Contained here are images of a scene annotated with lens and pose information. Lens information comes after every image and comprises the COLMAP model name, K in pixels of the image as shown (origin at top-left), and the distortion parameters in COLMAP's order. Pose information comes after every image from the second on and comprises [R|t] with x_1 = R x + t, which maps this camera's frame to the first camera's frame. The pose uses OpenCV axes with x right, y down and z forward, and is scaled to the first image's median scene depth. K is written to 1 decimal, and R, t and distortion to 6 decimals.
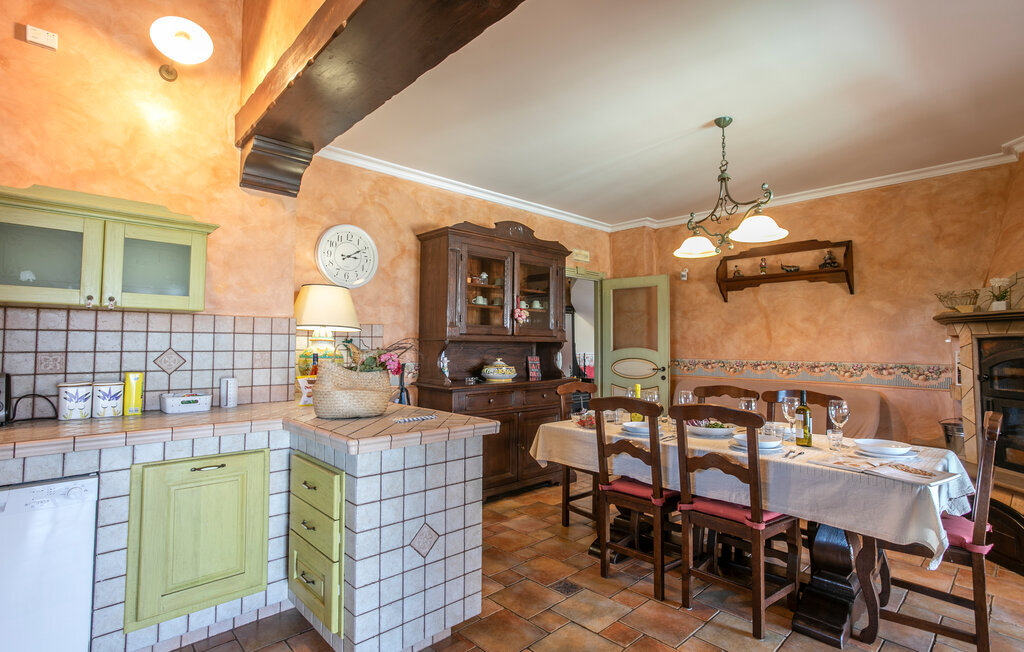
lens RADIAL K [[499.6, 0, 512.8], [0, 499.6, 328.6], [0, 0, 1]] dist [-0.022211, 0.006864]
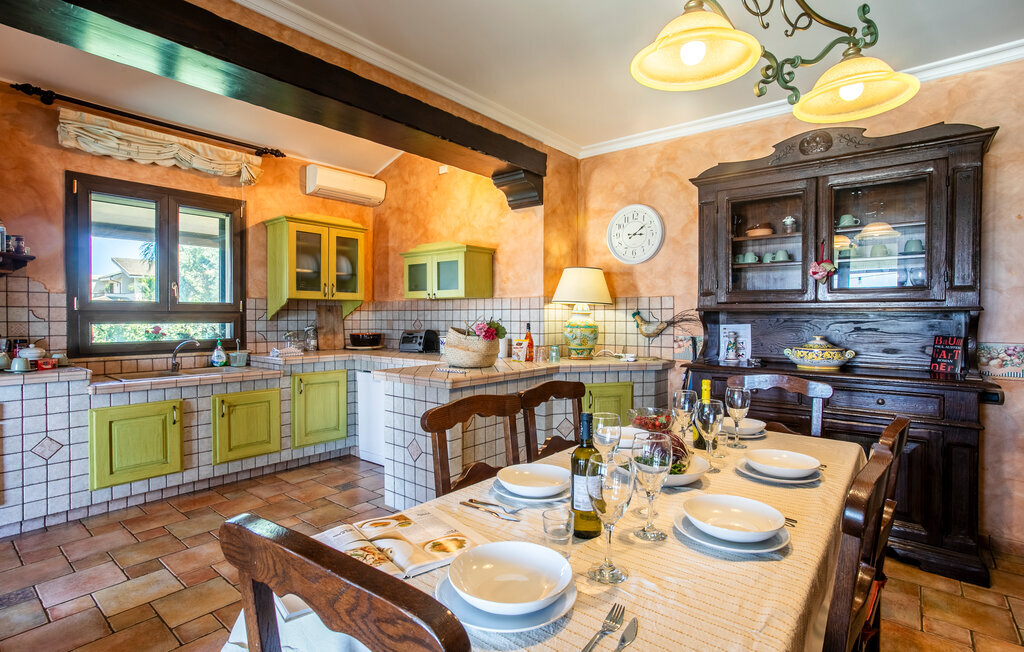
lens RADIAL K [[499.6, 0, 511.8], [0, 499.6, 320.9], [0, 0, 1]] dist [-0.022211, 0.006864]
pose [[0.148851, 0.008007, -0.988827, 0.697023], [0.034509, 0.999316, 0.013286, 0.017865], [0.988257, -0.036101, 0.148472, 0.578575]]
